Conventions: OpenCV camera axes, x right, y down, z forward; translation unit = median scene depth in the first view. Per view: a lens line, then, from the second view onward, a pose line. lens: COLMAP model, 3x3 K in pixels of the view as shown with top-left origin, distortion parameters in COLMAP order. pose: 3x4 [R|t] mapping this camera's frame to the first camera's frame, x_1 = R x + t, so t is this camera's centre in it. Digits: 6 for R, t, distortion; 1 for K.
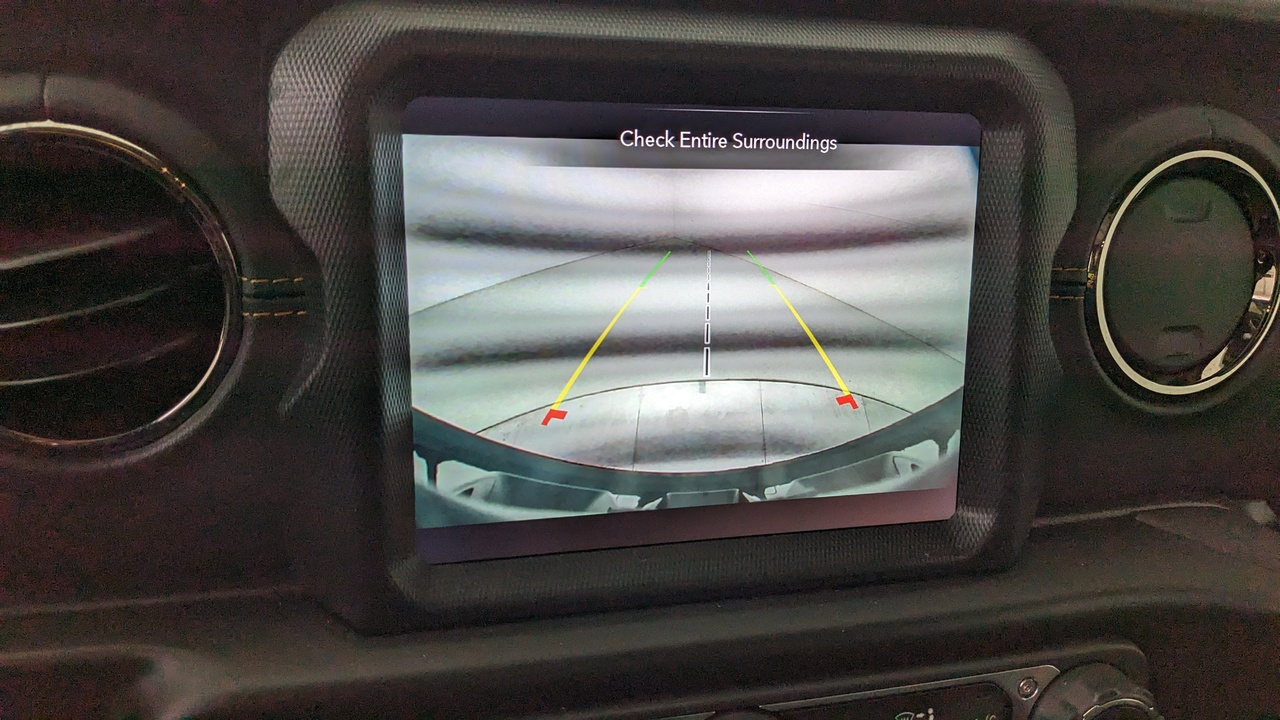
lens RADIAL K [[990.7, 0, 641.2], [0, 990.7, 392.5], [0, 0, 1]] dist [0.018208, -0.004490]
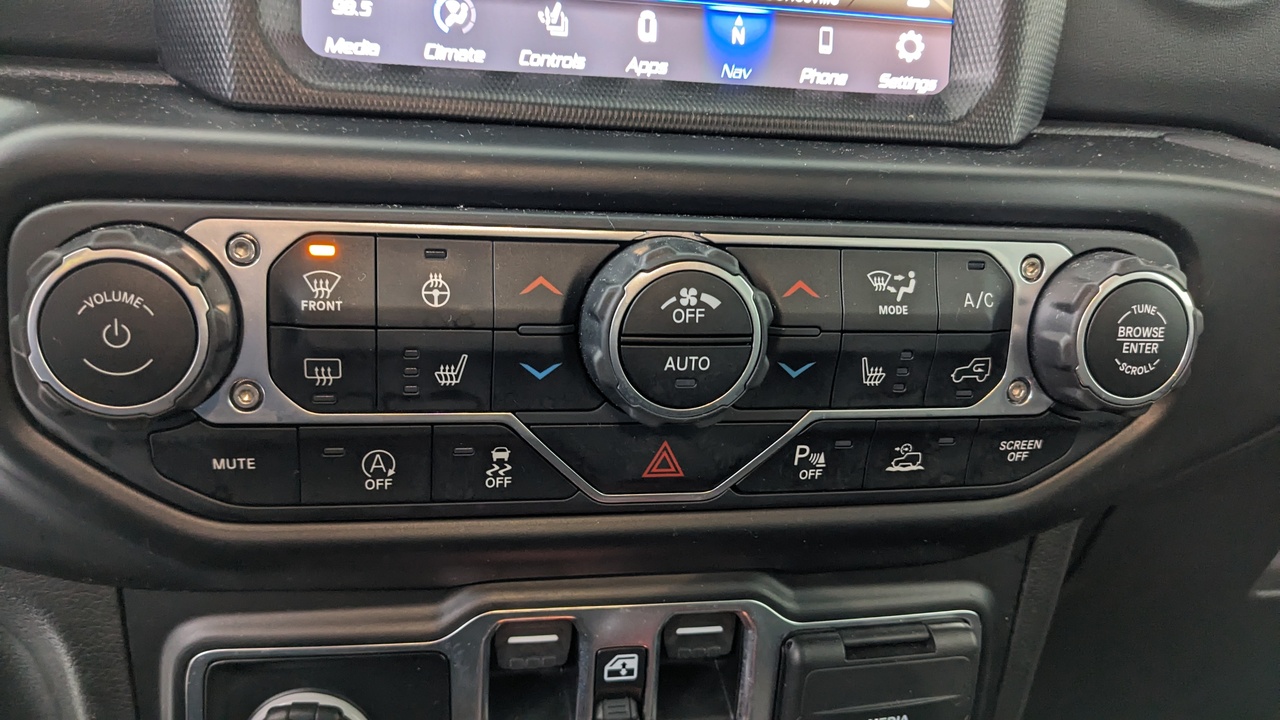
lens RADIAL K [[990.7, 0, 641.2], [0, 990.7, 392.5], [0, 0, 1]] dist [0.018208, -0.004490]
pose [[0.999009, 0.024528, -0.037150, 0.109868], [-0.027257, 0.996824, -0.074827, 0.542457], [0.035196, 0.075766, 0.996504, 0.193021]]
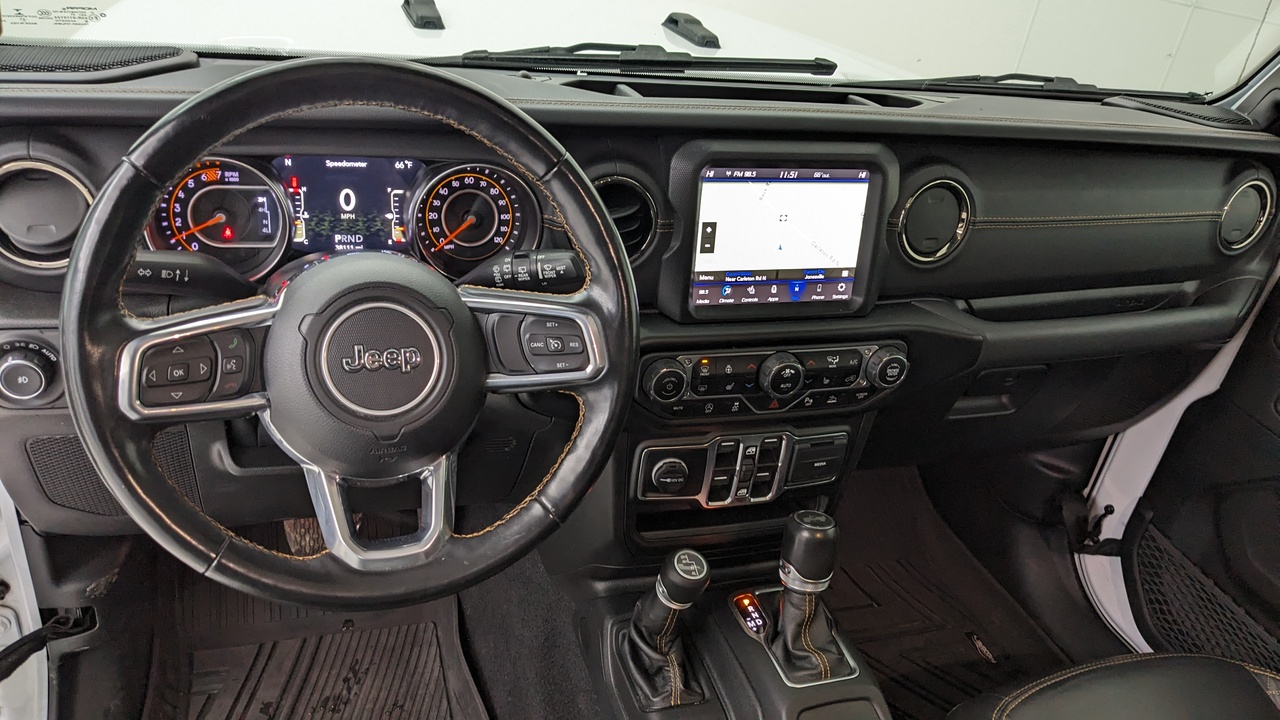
lens RADIAL K [[990.7, 0, 641.2], [0, 990.7, 392.5], [0, 0, 1]] dist [0.018208, -0.004490]
pose [[0.995607, 0.029399, 0.088901, -0.713105], [-0.044999, 0.982833, 0.178925, -0.132877], [-0.082114, -0.182139, 0.979838, -2.412883]]
